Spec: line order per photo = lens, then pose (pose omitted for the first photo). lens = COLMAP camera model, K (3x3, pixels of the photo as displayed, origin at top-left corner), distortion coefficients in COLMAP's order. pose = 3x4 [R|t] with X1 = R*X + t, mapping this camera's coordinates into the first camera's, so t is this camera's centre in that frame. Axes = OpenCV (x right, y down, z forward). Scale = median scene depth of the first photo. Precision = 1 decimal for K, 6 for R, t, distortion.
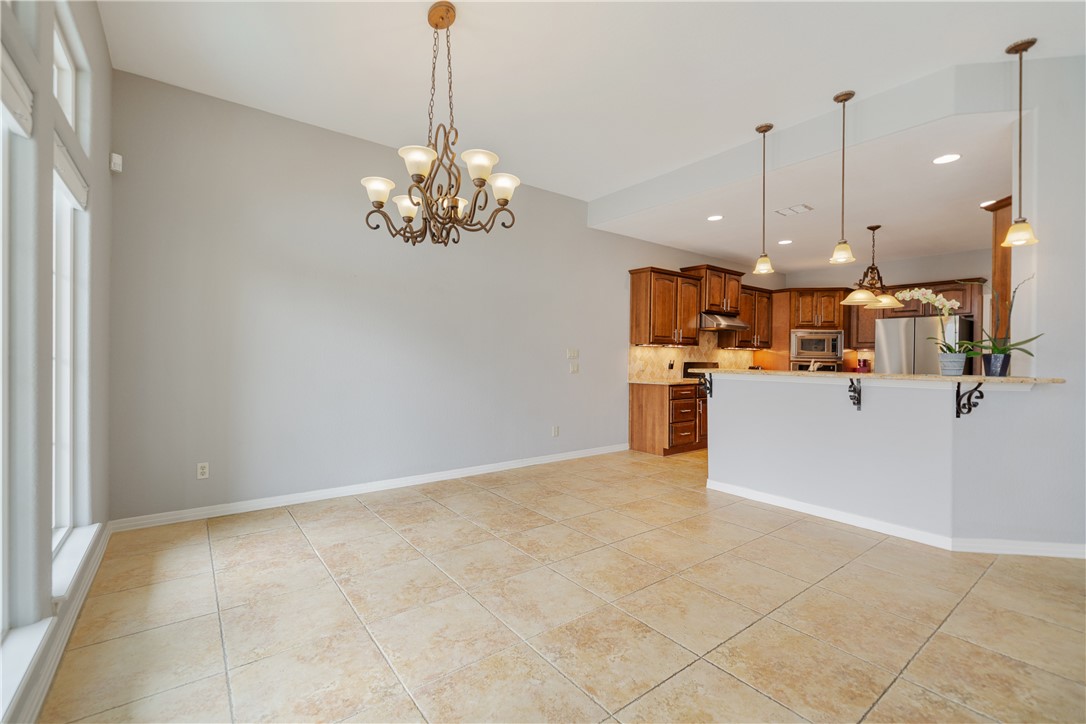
lens RADIAL K [[482.6, 0, 538.0], [0, 482.6, 361.9], [0, 0, 1]] dist [0.001341, 0.000463]
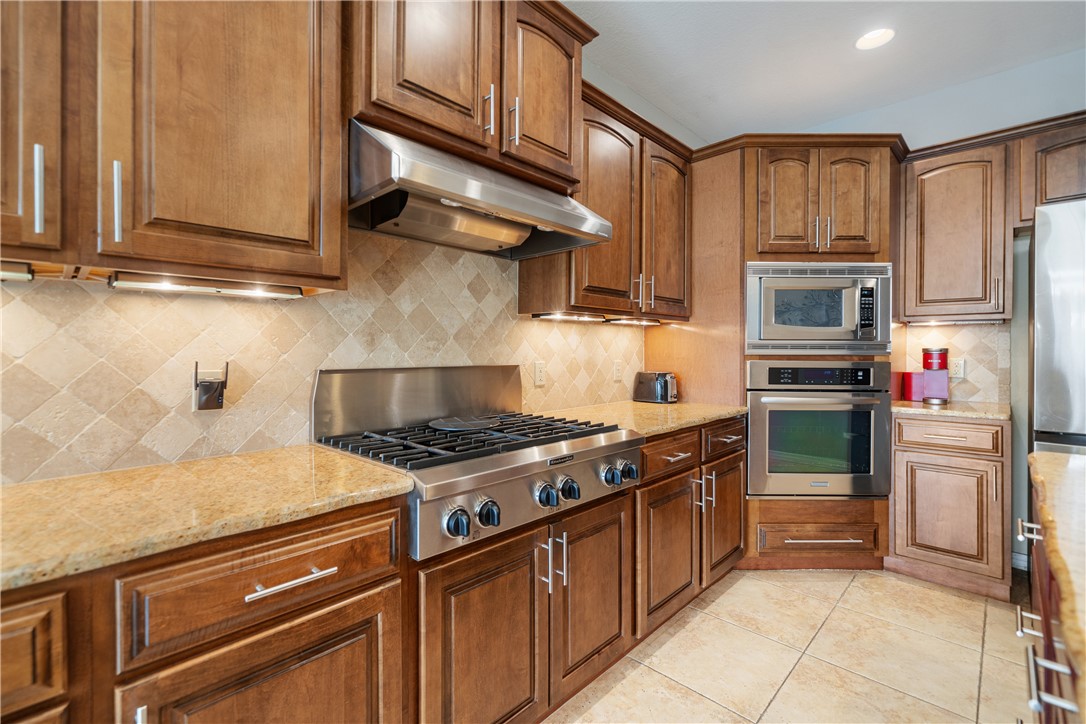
lens RADIAL K [[482.6, 0, 543.1], [0, 482.6, 349.8], [0, 0, 1]] dist [0.001341, 0.000463]
pose [[0.988883, -0.009937, 0.148363, 0.351164], [0.011033, 0.999918, -0.006568, -0.005710], [-0.148285, 0.008131, 0.988911, 0.723451]]
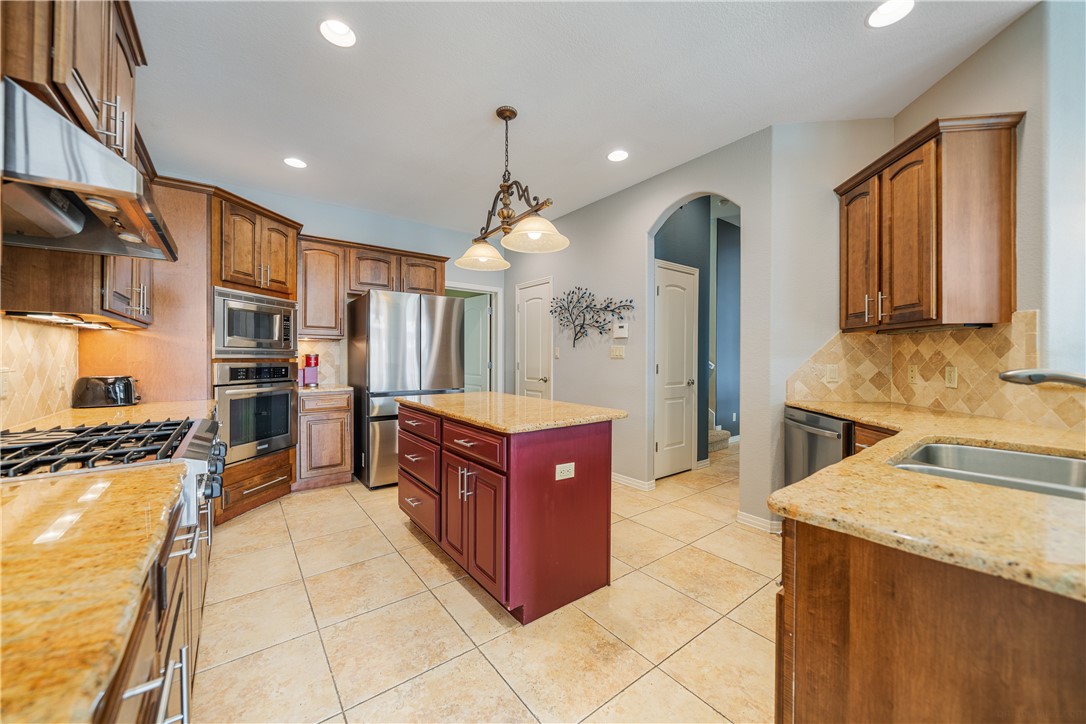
lens RADIAL K [[399.1, 0, 537.6], [0, 399.1, 359.6], [0, 0, 1]] dist [-0.006964, -0.000033]
pose [[0.005514, -0.018756, 0.999809, 0.184913], [0.007210, 0.999799, 0.018716, -0.006484], [-0.999959, 0.007105, 0.005648, 0.745934]]
